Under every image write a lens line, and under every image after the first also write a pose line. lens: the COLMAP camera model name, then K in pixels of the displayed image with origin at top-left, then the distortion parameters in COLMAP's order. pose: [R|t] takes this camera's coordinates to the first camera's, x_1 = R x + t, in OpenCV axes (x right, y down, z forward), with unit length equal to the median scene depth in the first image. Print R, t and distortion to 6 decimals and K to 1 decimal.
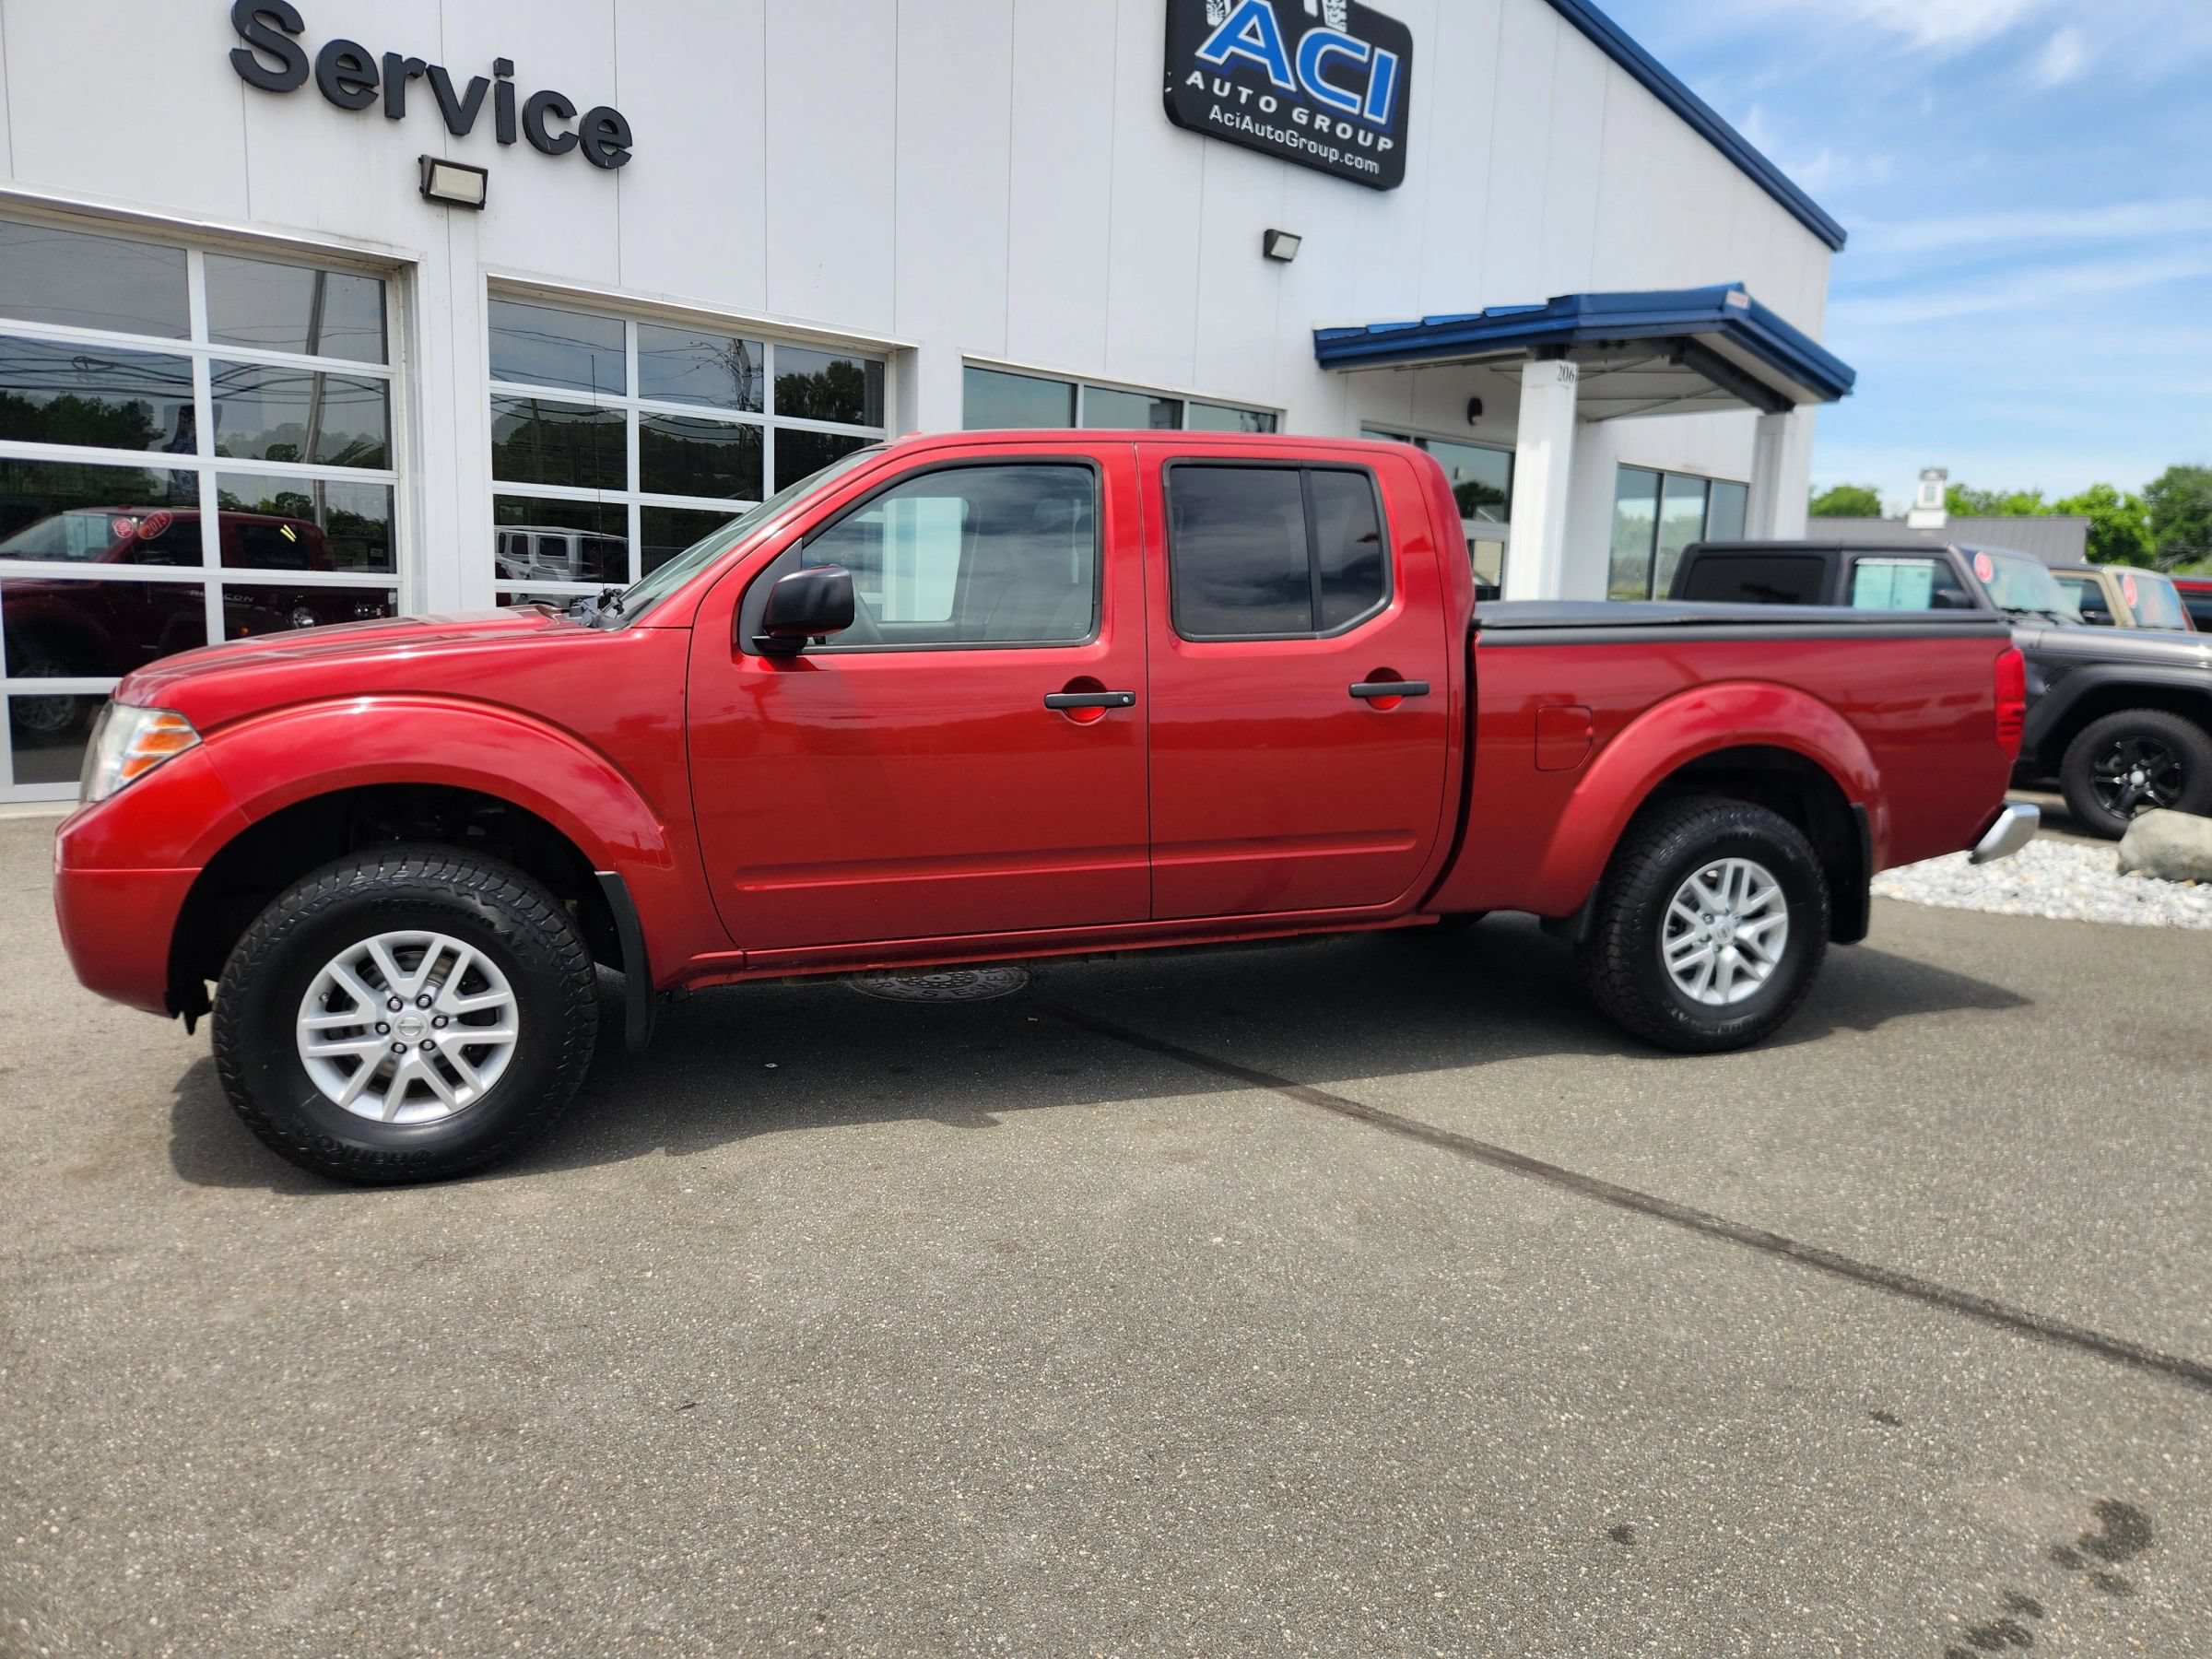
lens RADIAL K [[1490.3, 0, 1105.4], [0, 1490.3, 790.5], [0, 0, 1]] dist [0.066279, -0.053409]
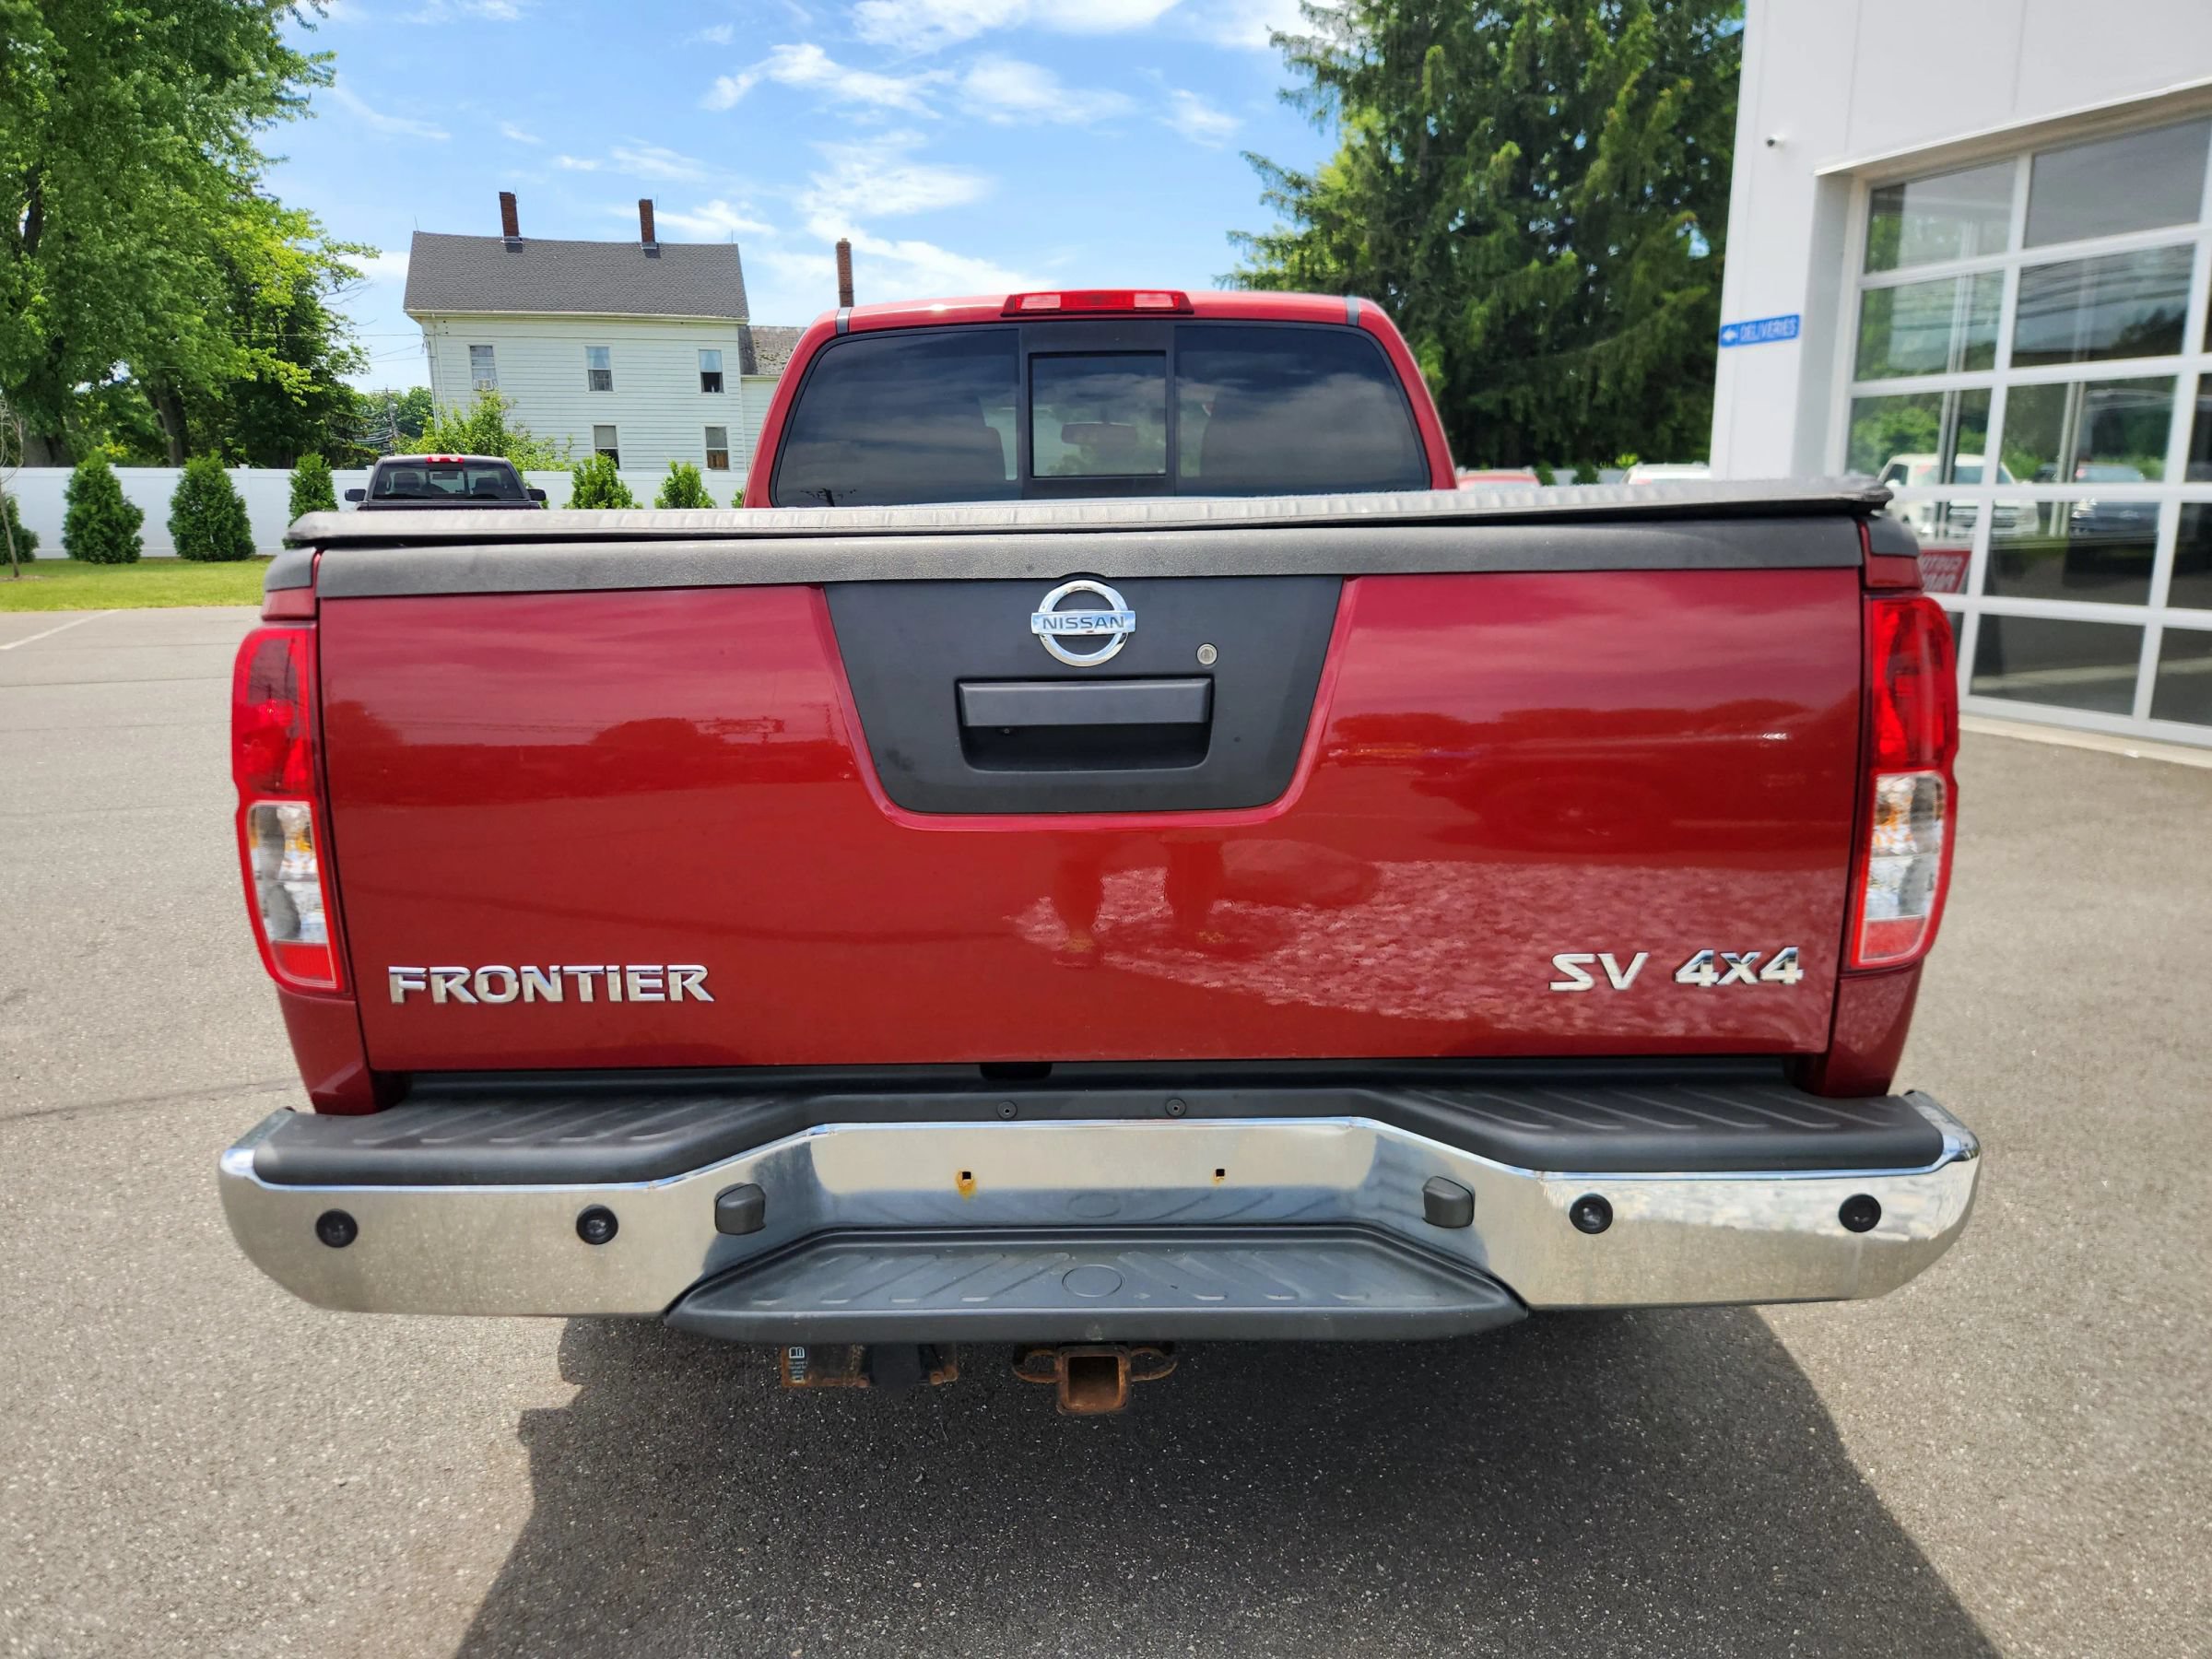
lens RADIAL K [[1490.3, 0, 1088.8], [0, 1490.3, 823.9], [0, 0, 1]] dist [0.066279, -0.053409]
pose [[-0.331087, 0.178631, -0.926538, 0.468327], [-0.119550, 0.966064, 0.228972, -0.081842], [0.935996, 0.186578, -0.298496, 0.700610]]
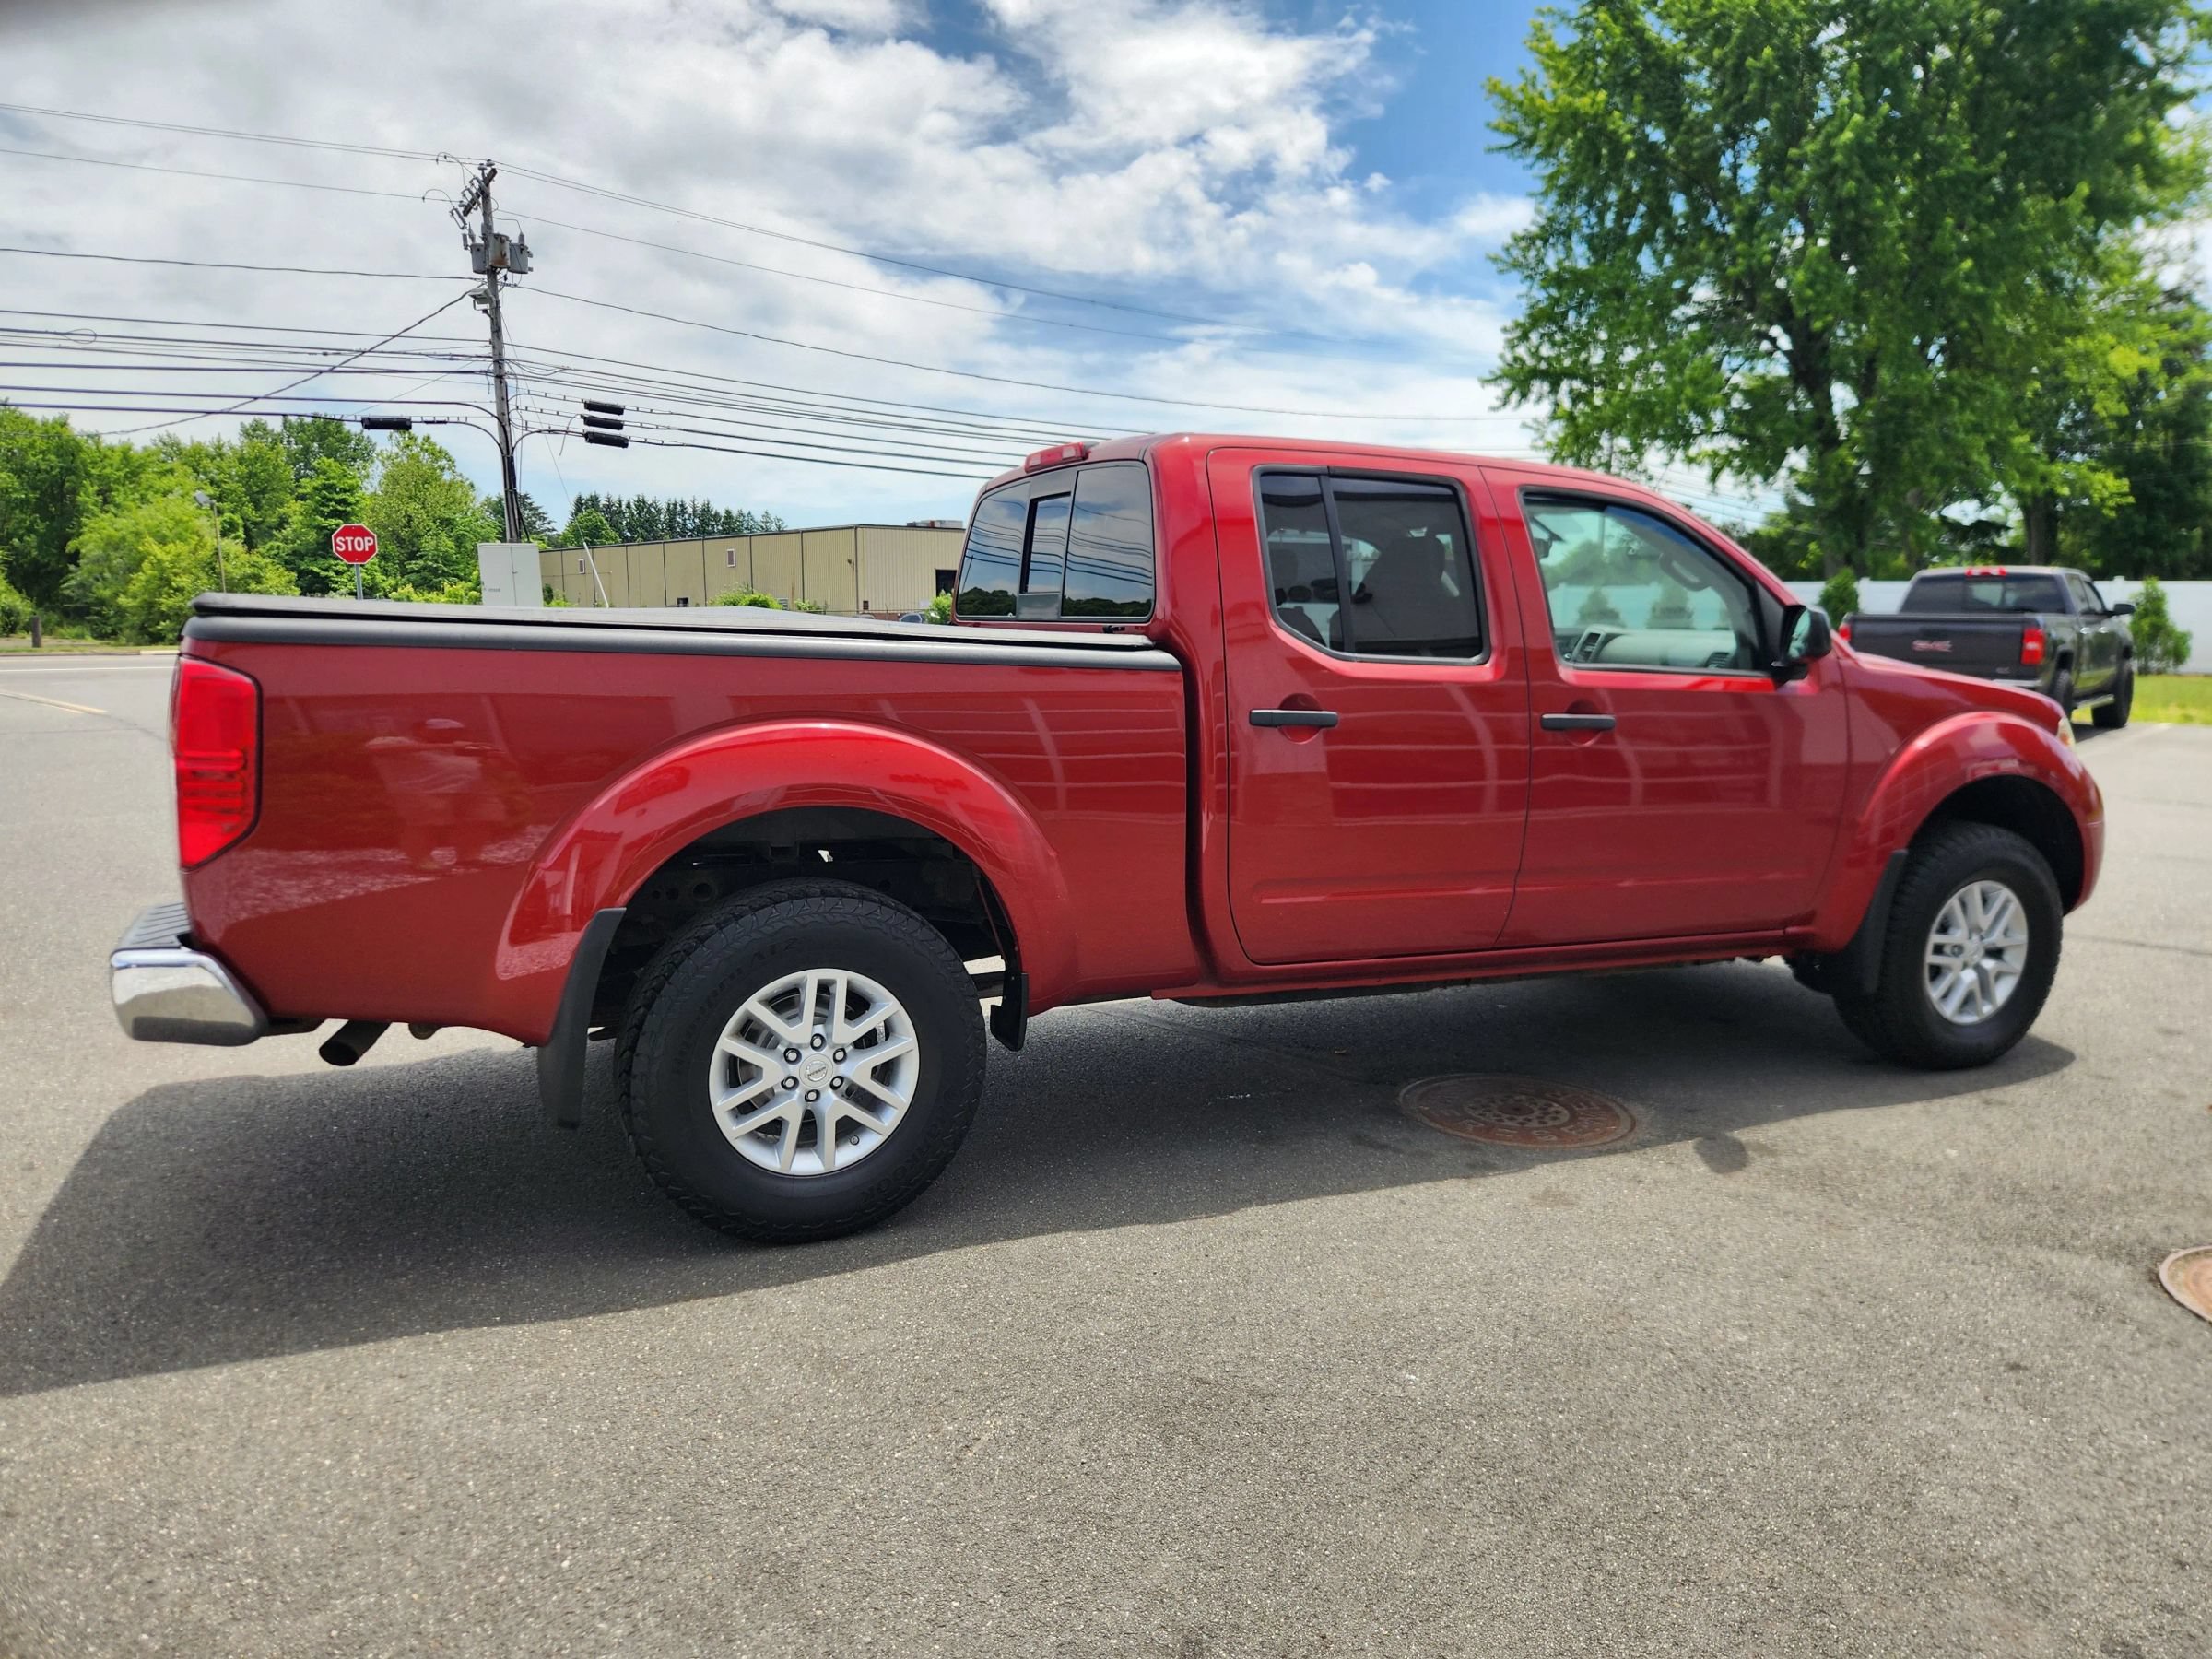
lens RADIAL K [[1490.3, 0, 1109.3], [0, 1490.3, 809.9], [0, 0, 1]] dist [0.066279, -0.053409]
pose [[-0.993753, -0.022363, -0.109337, 0.120386], [-0.049907, 0.965348, 0.256149, -0.137582], [0.099820, 0.260006, -0.960434, 1.055162]]
